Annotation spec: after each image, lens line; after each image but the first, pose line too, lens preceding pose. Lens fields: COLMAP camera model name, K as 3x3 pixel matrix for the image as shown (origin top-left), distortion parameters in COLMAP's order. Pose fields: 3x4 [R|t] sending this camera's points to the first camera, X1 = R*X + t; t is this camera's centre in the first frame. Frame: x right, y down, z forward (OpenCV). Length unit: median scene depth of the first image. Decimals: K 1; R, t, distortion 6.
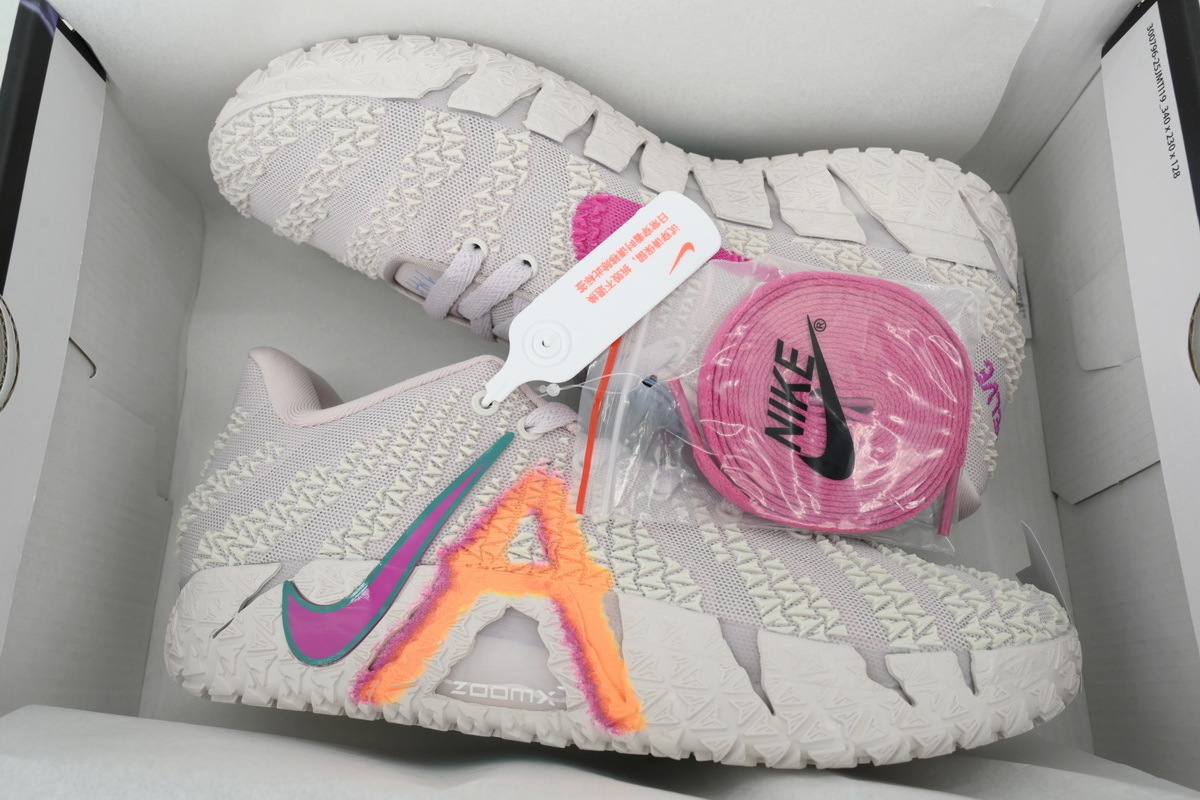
lens RADIAL K [[941.8, 0, 592.2], [0, 941.8, 401.4], [0, 0, 1]] dist [-0.004389, -0.010823]
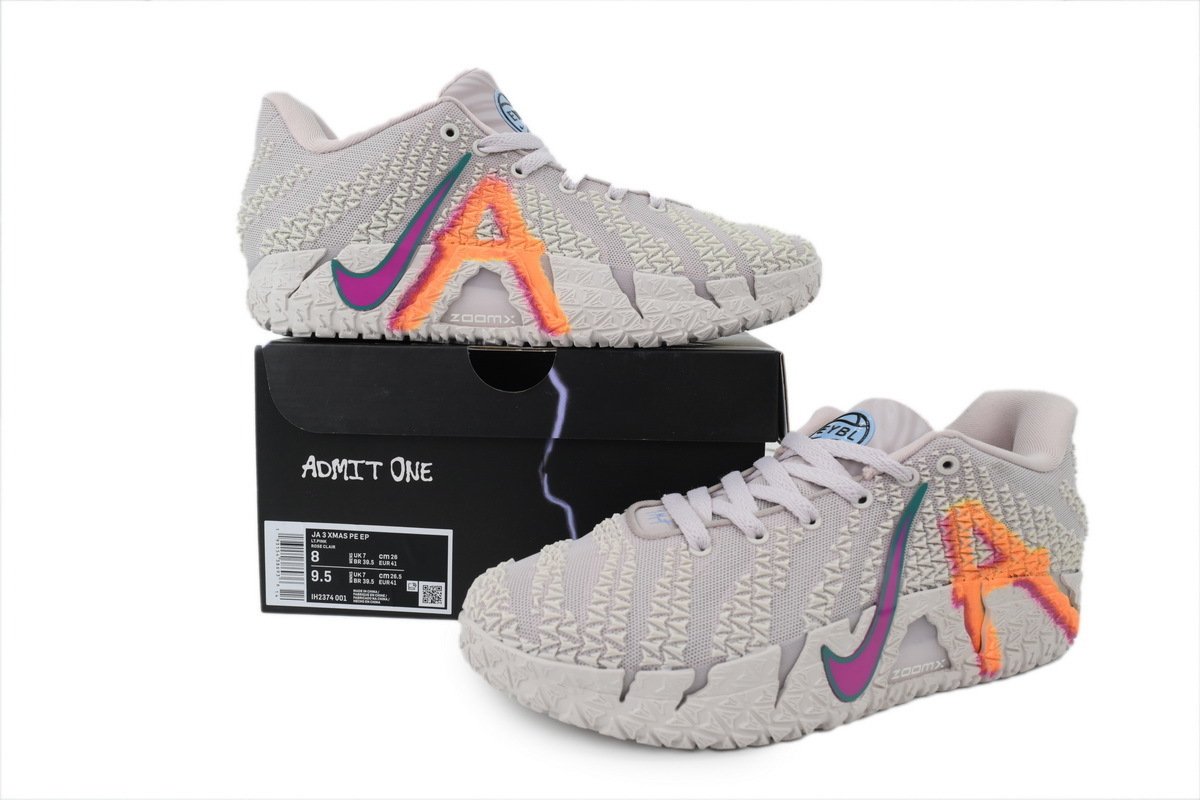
lens RADIAL K [[920.3, 0, 597.7], [0, 920.3, 402.5], [0, 0, 1]] dist [0.037982, -0.004399]
pose [[0.988519, -0.083214, 0.126121, -0.109682], [0.029232, 0.924239, 0.380693, -0.163486], [-0.148245, -0.372635, 0.916060, -0.565680]]
